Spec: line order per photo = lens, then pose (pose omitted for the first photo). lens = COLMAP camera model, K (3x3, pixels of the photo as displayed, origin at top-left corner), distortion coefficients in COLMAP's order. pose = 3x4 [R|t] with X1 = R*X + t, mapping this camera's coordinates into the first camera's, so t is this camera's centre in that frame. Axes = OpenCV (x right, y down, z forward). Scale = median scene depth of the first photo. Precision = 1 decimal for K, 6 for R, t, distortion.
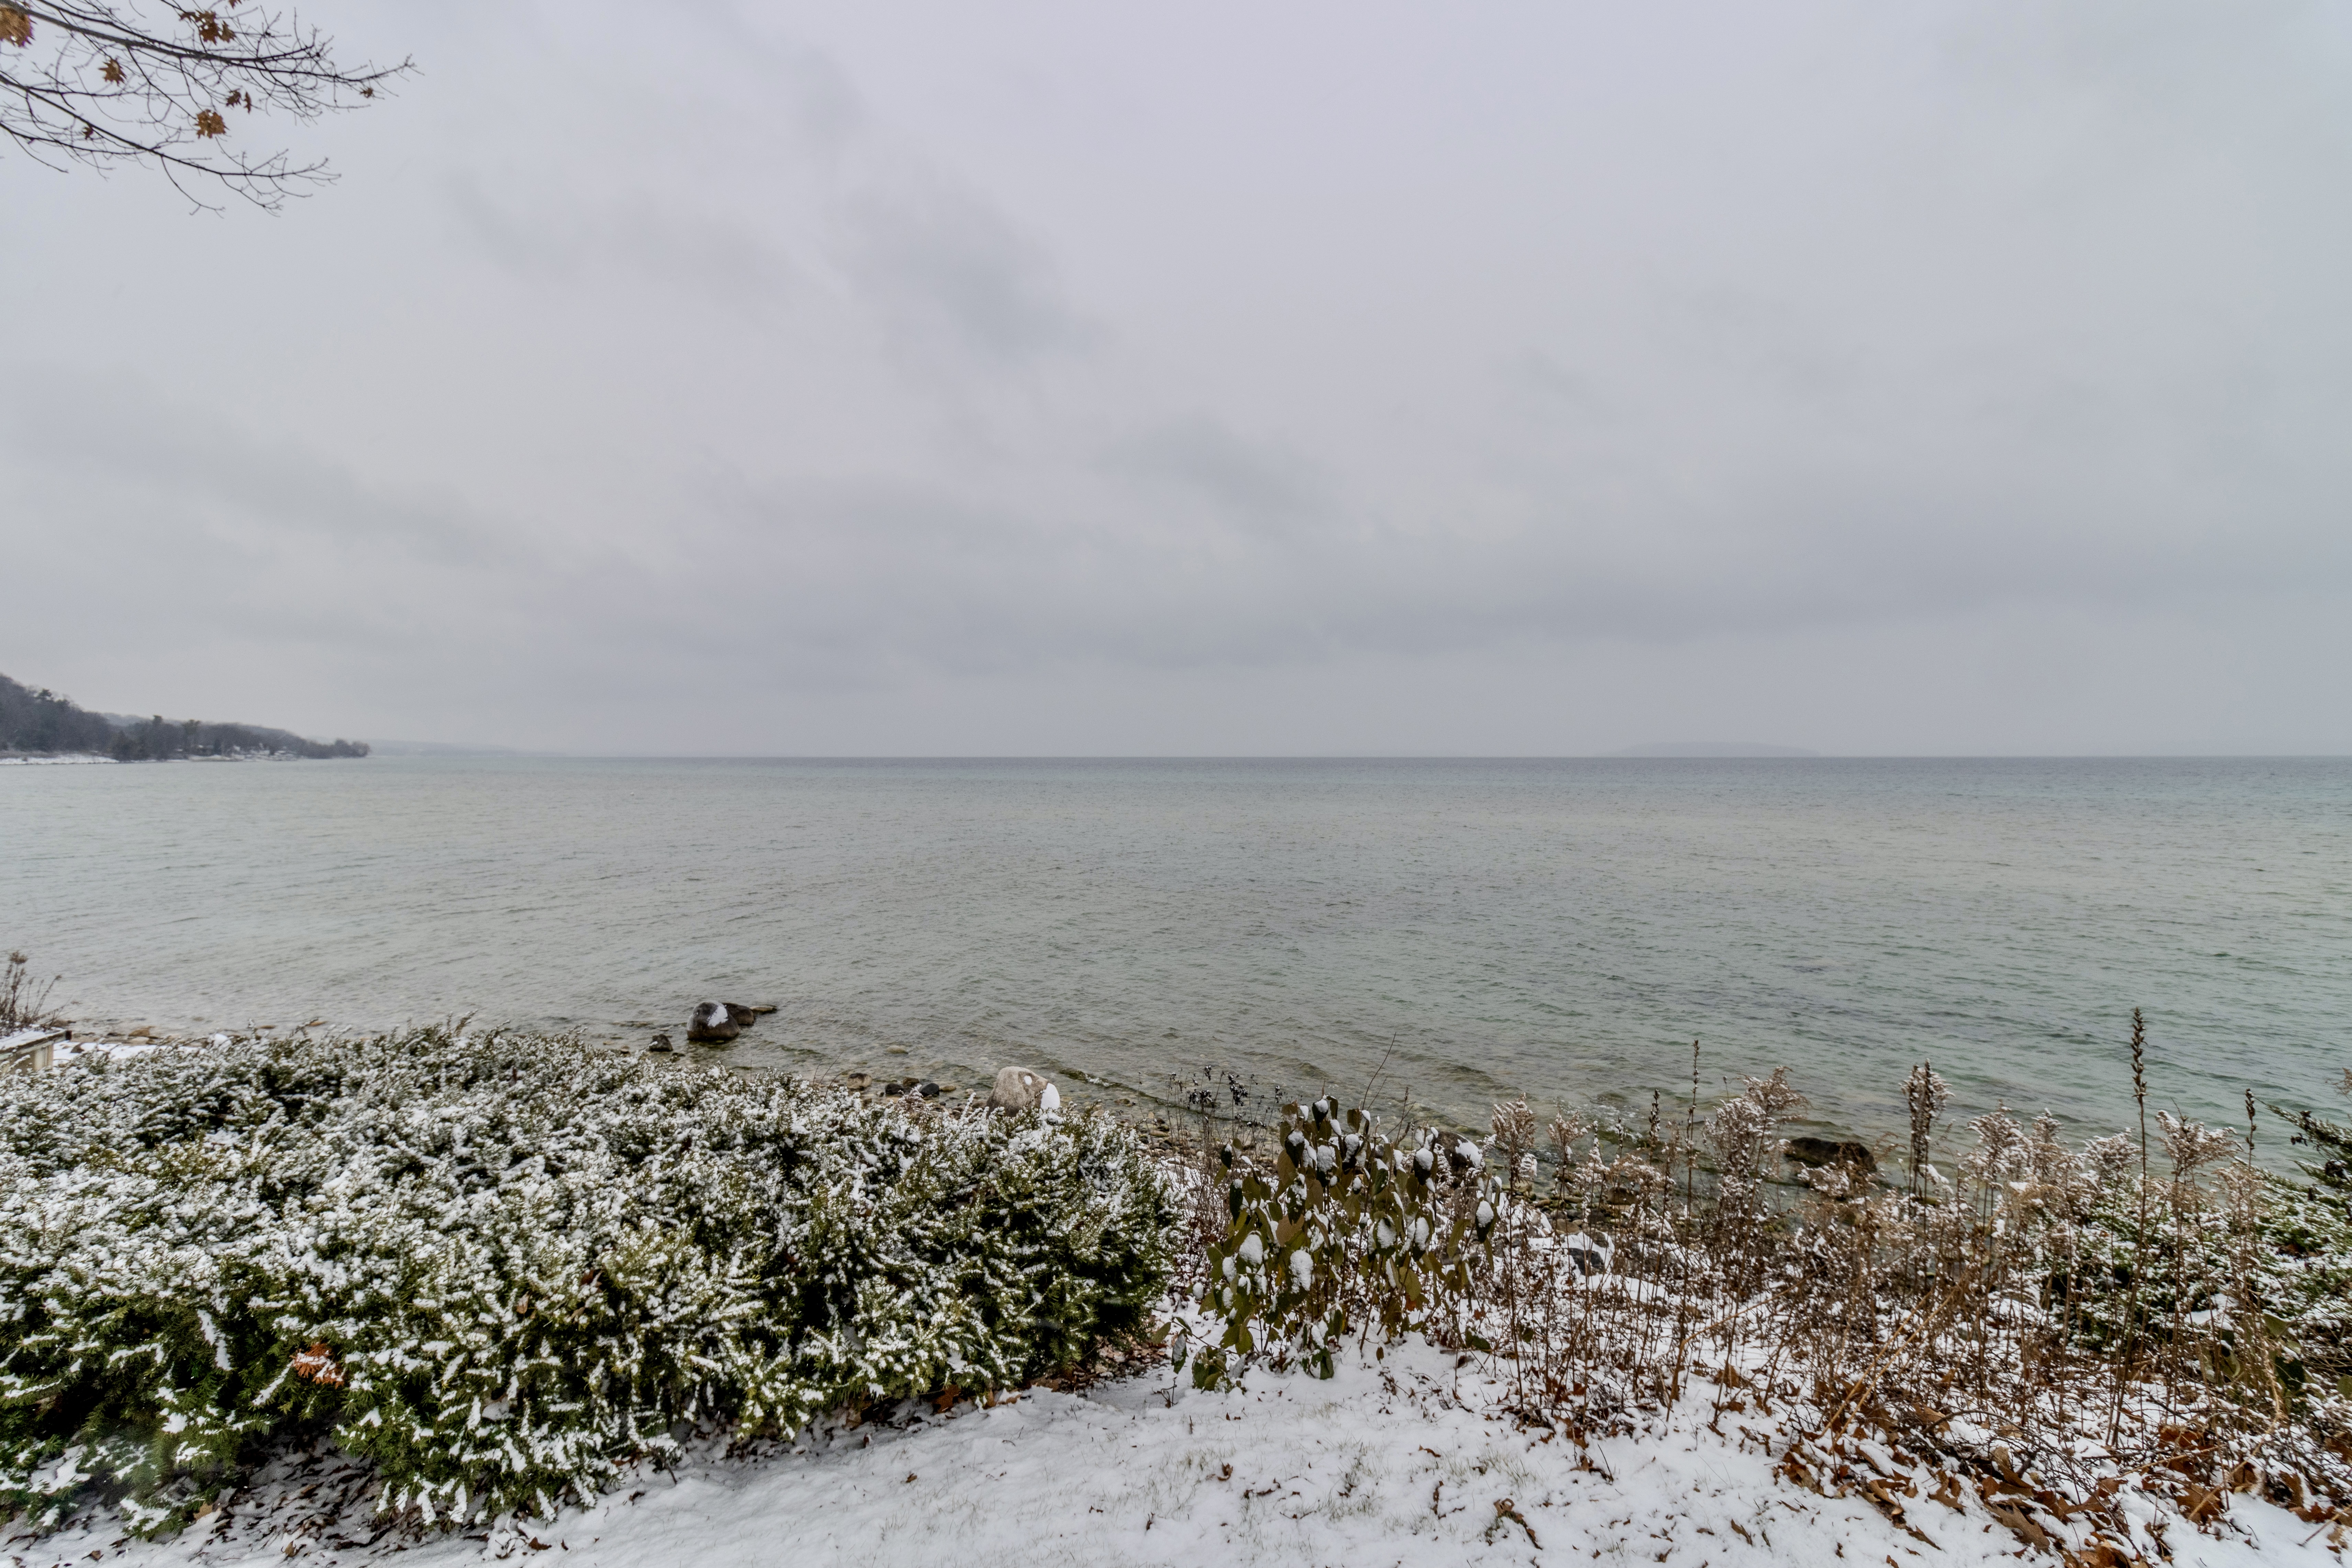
lens RADIAL K [[1090.3, 0, 1174.7], [0, 1090.3, 760.3], [0, 0, 1]] dist [0.001086, 0.001181]
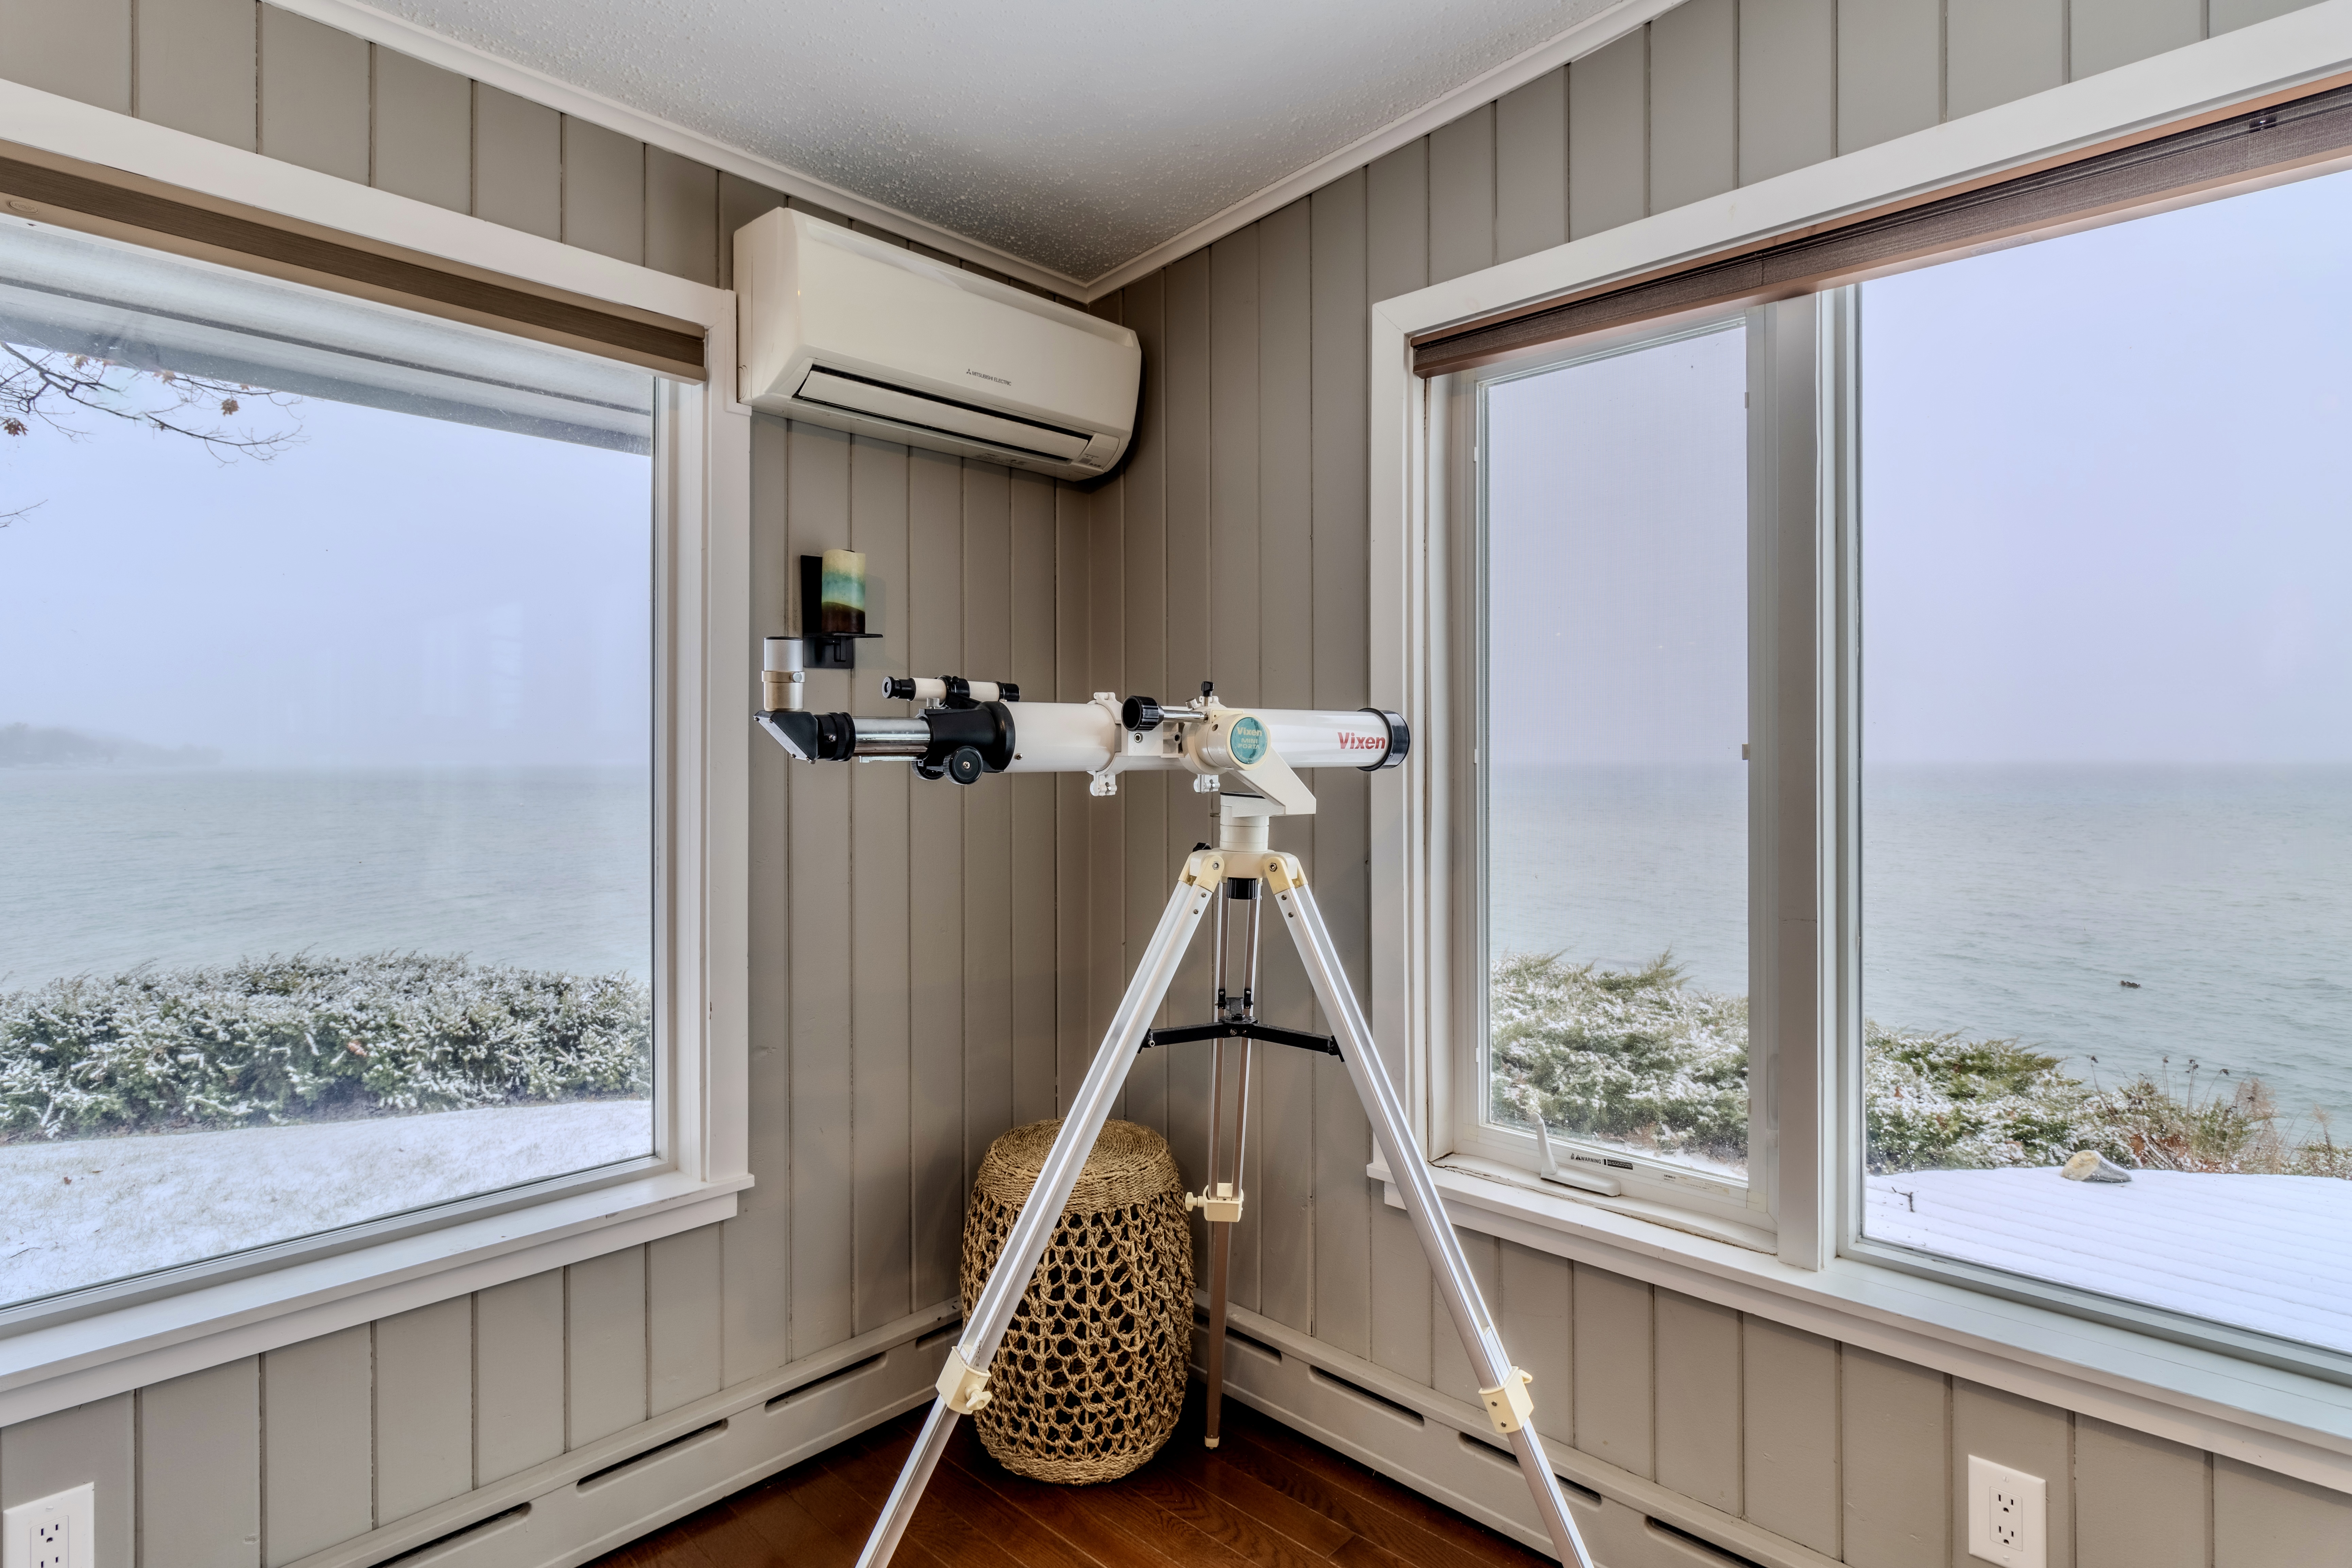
lens RADIAL K [[1195.3, 0, 1178.7], [0, 1195.3, 751.7], [0, 0, 1]] dist [-0.000074, -0.000815]
pose [[0.999109, -0.002964, 0.042101, 0.993416], [0.003282, 0.999967, -0.007483, -0.113810], [-0.042077, 0.007614, 0.999085, -1.823434]]
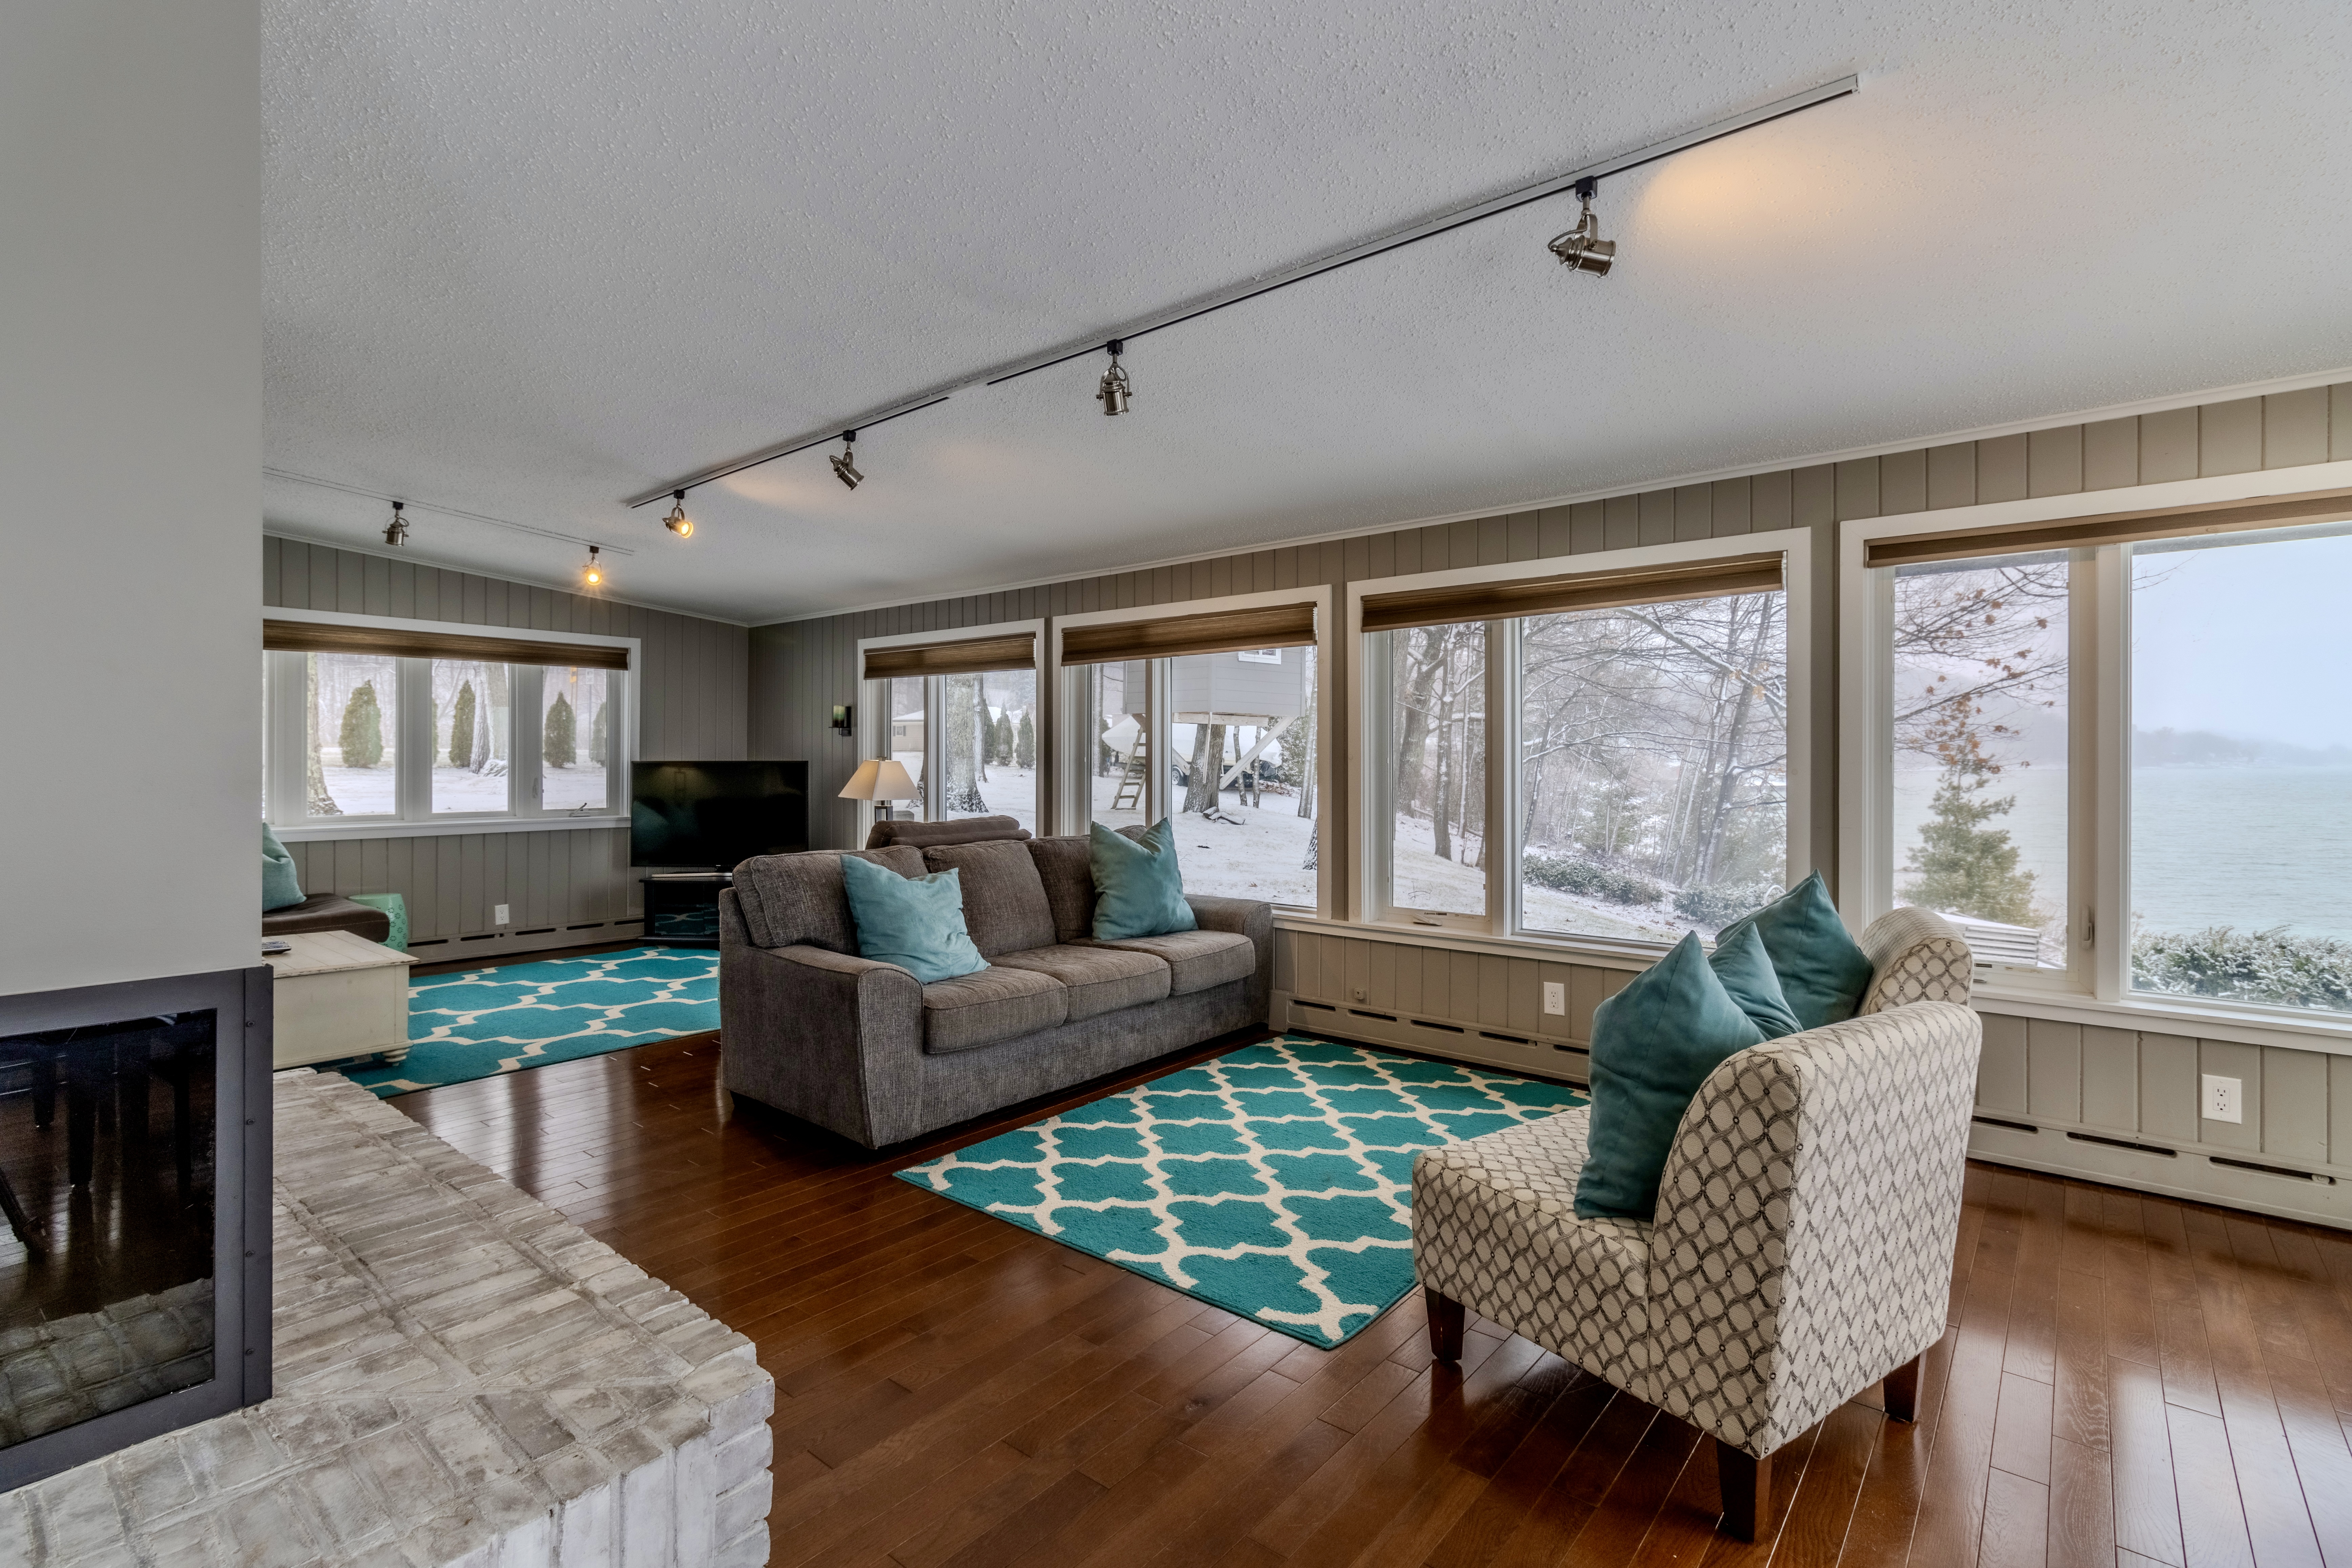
lens RADIAL K [[1090.2, 0, 1174.7], [0, 1090.2, 760.3], [0, 0, 1]] dist [0.001086, 0.001181]
pose [[0.105506, -0.000005, -0.994419, 1.513981], [-0.003586, 0.999993, -0.000385, -0.110846], [0.994412, 0.003606, 0.105505, -2.455309]]
